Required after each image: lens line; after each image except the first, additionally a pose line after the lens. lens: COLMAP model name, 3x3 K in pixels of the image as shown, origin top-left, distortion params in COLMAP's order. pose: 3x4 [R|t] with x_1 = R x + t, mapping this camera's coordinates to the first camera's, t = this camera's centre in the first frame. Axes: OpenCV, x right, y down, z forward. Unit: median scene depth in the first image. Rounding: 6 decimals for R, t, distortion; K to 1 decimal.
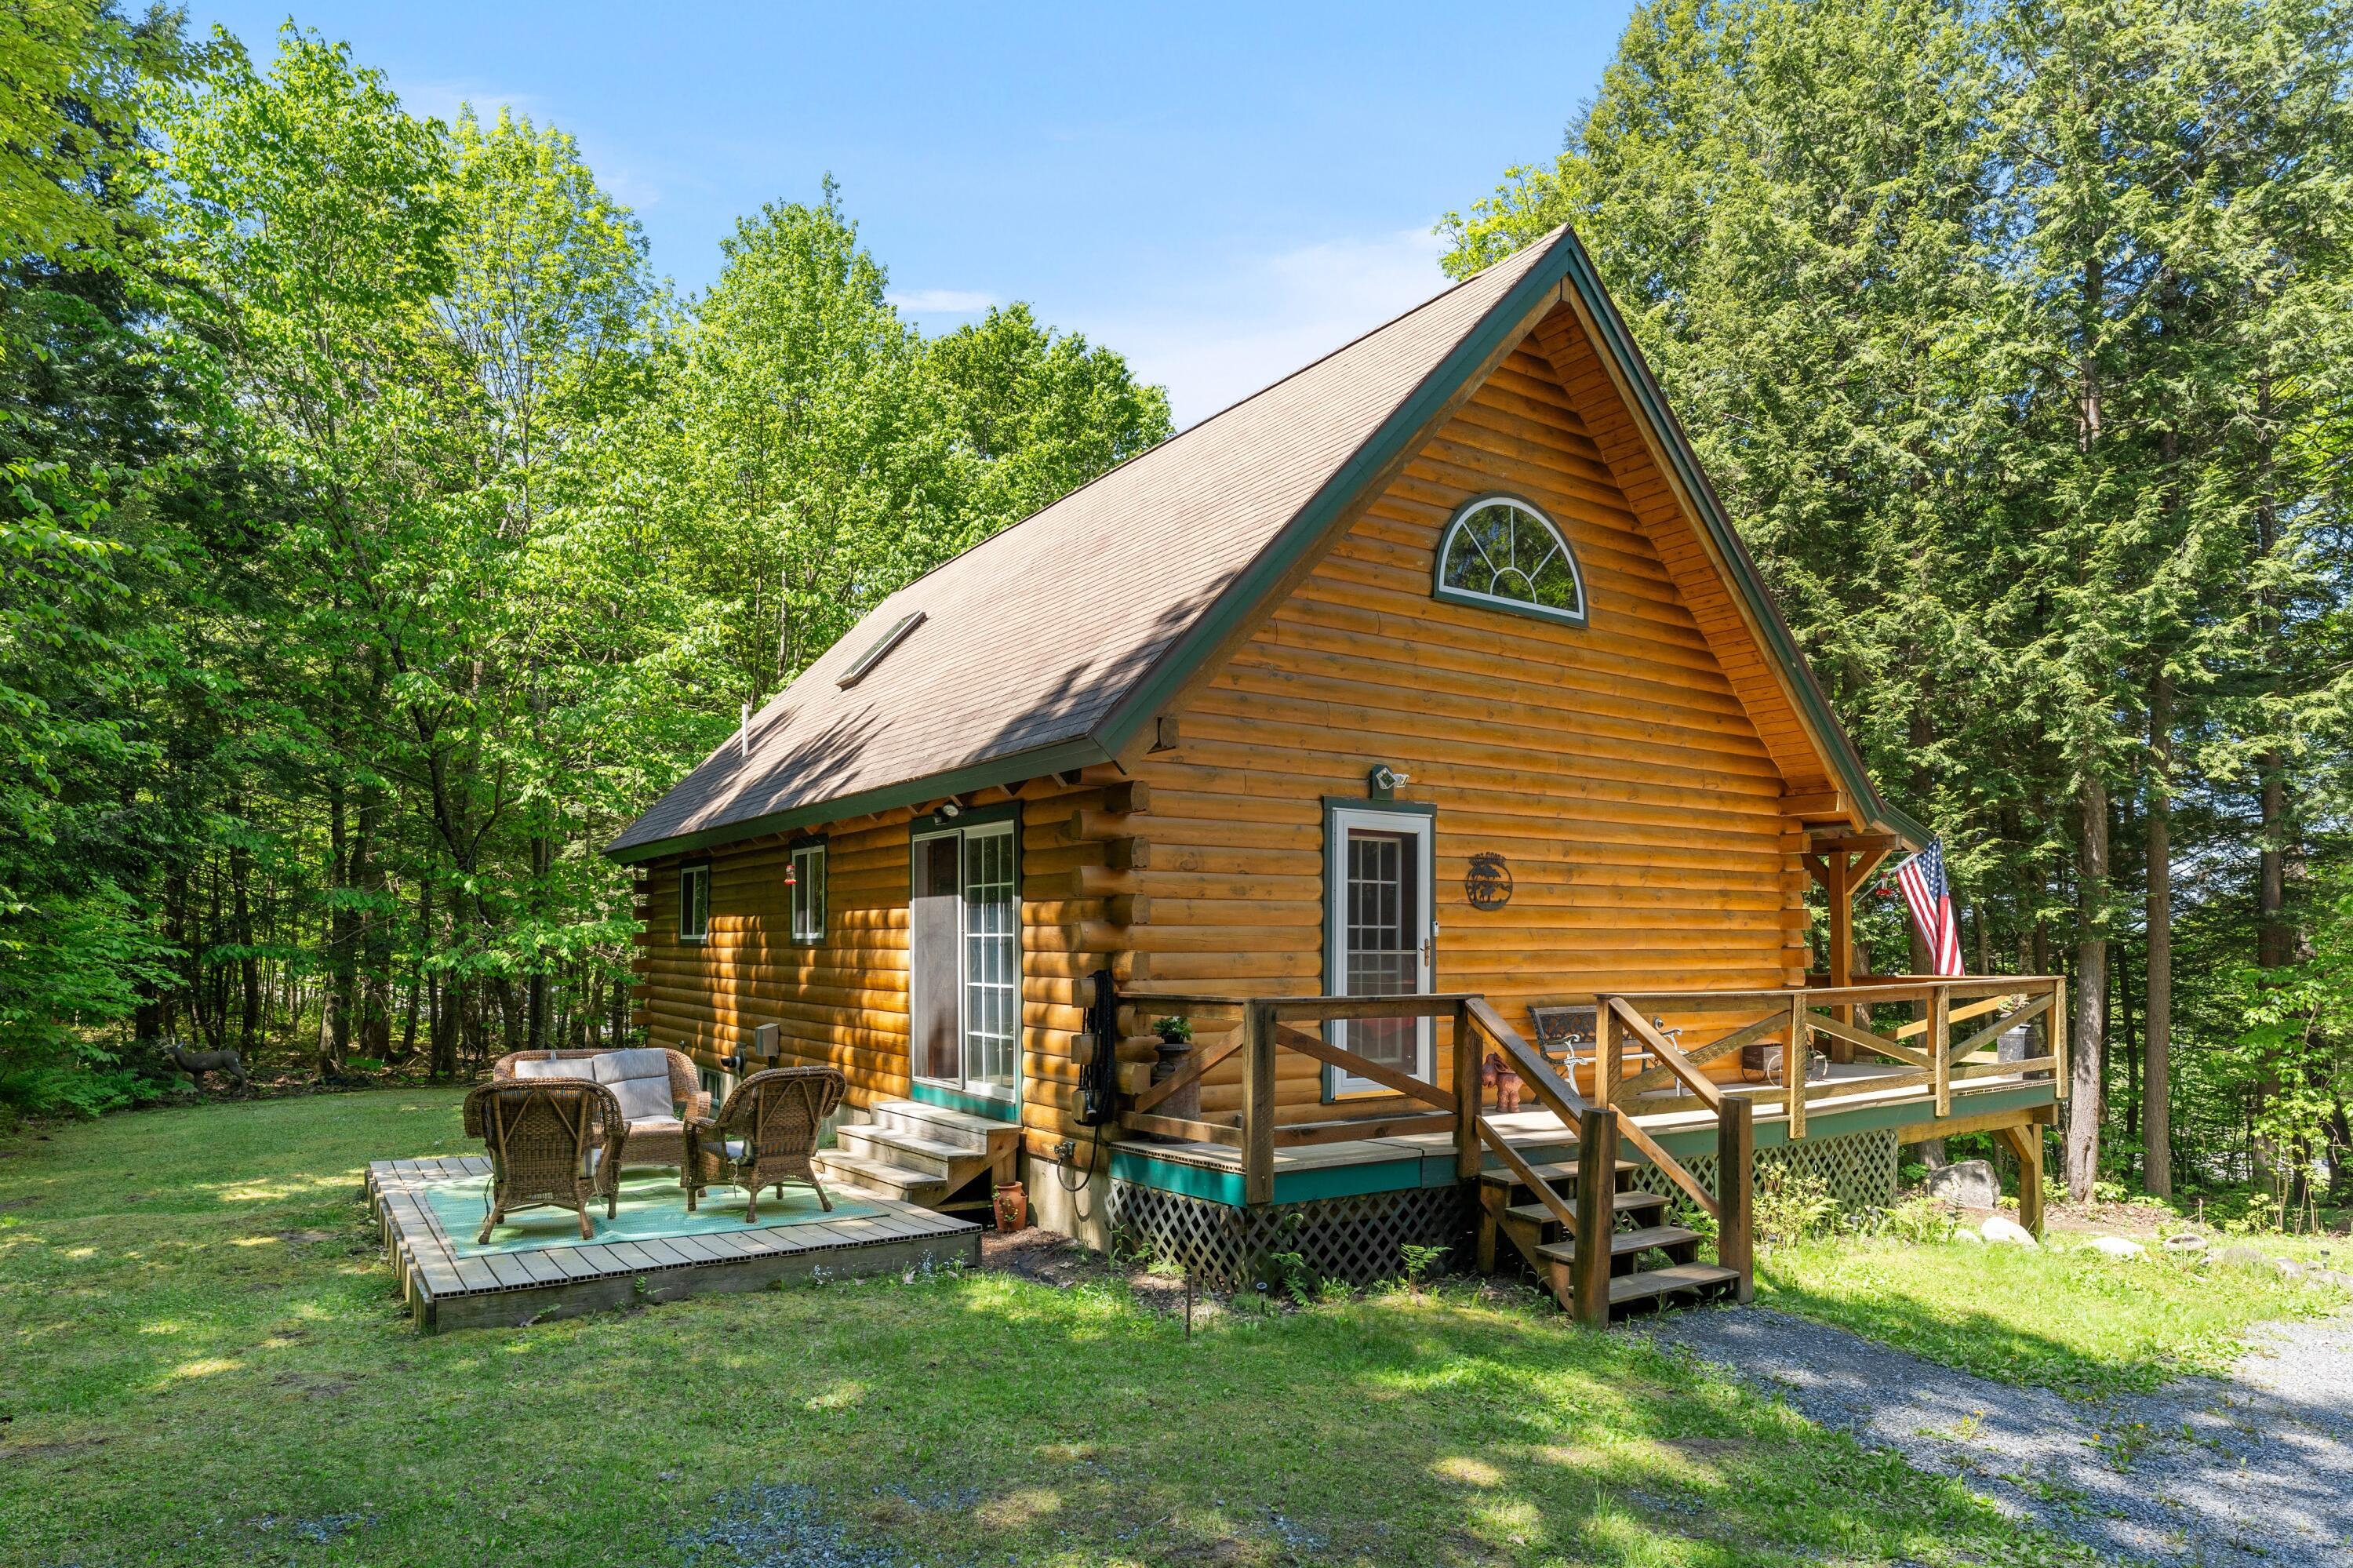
lens RADIAL K [[1354.2, 0, 1187.0], [0, 1354.2, 884.4], [0, 0, 1]] dist [0.018847, -0.000679]
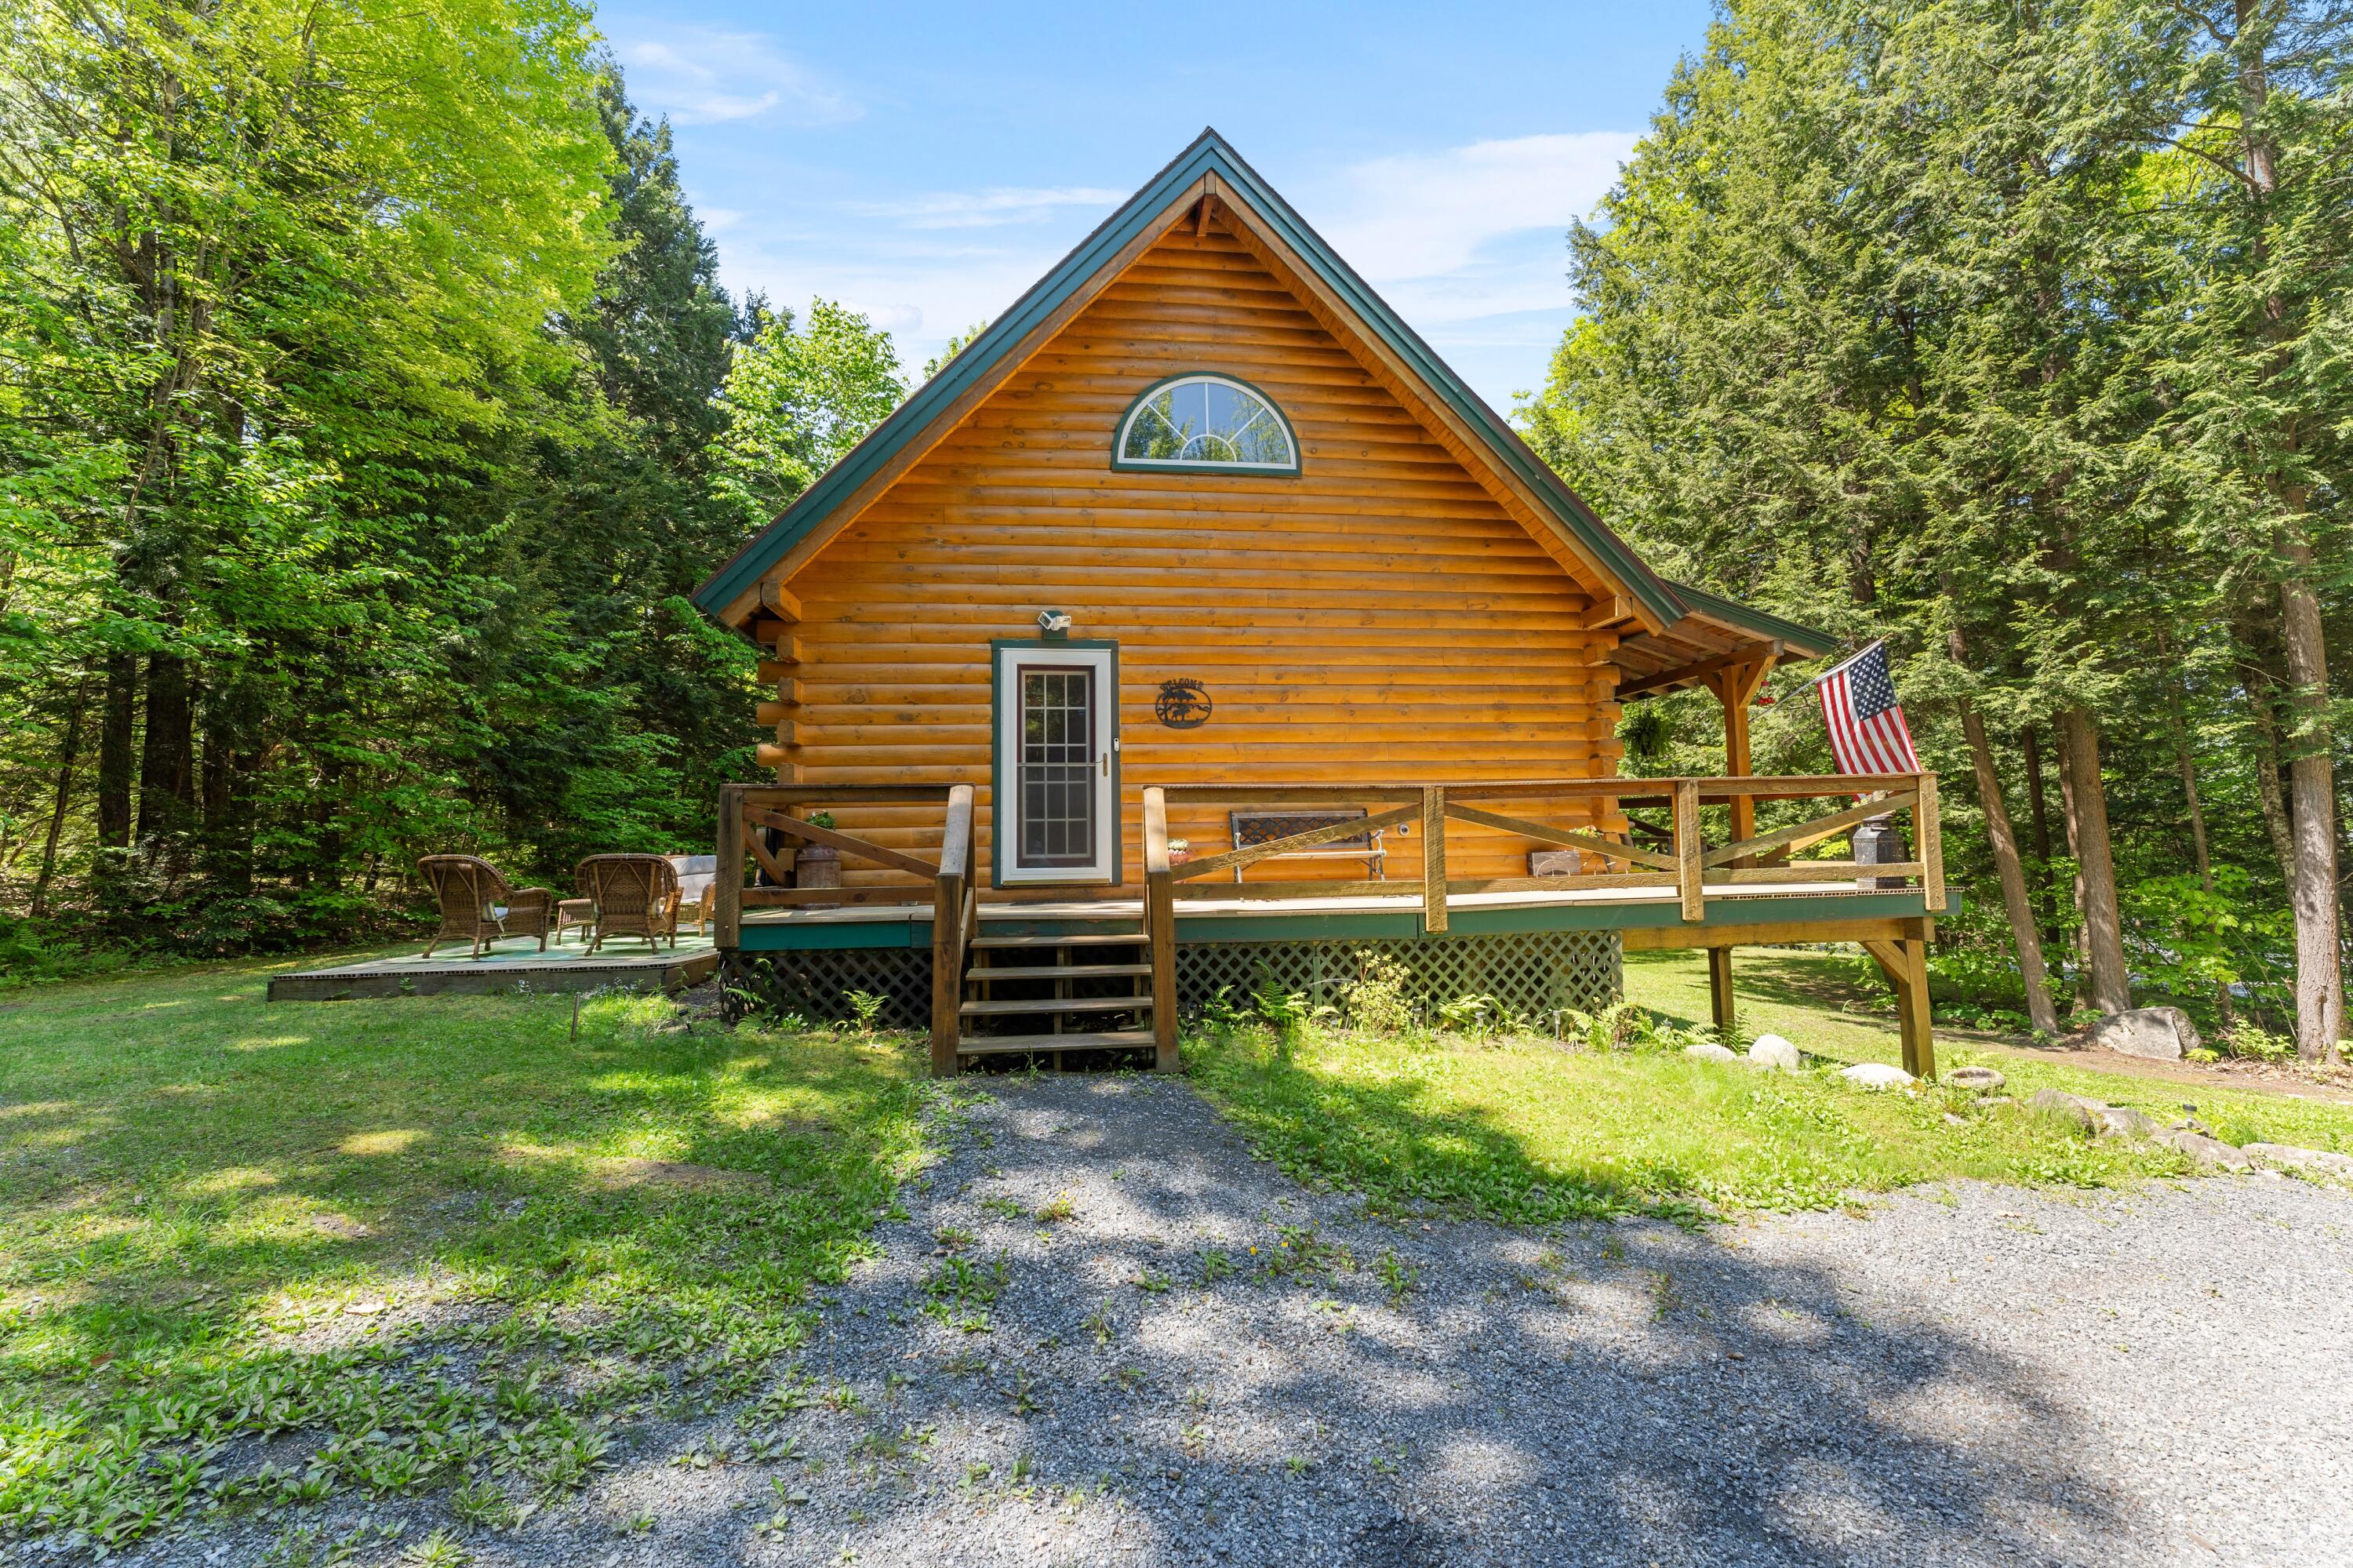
lens RADIAL K [[943.9, 0, 1191.8], [0, 943.9, 757.8], [0, 0, 1]] dist [0.002327, -0.000391]
pose [[0.895083, -0.056092, -0.442357, 0.553230], [0.038557, 0.998077, -0.048542, 0.079173], [0.444229, 0.026393, 0.895524, 0.270630]]
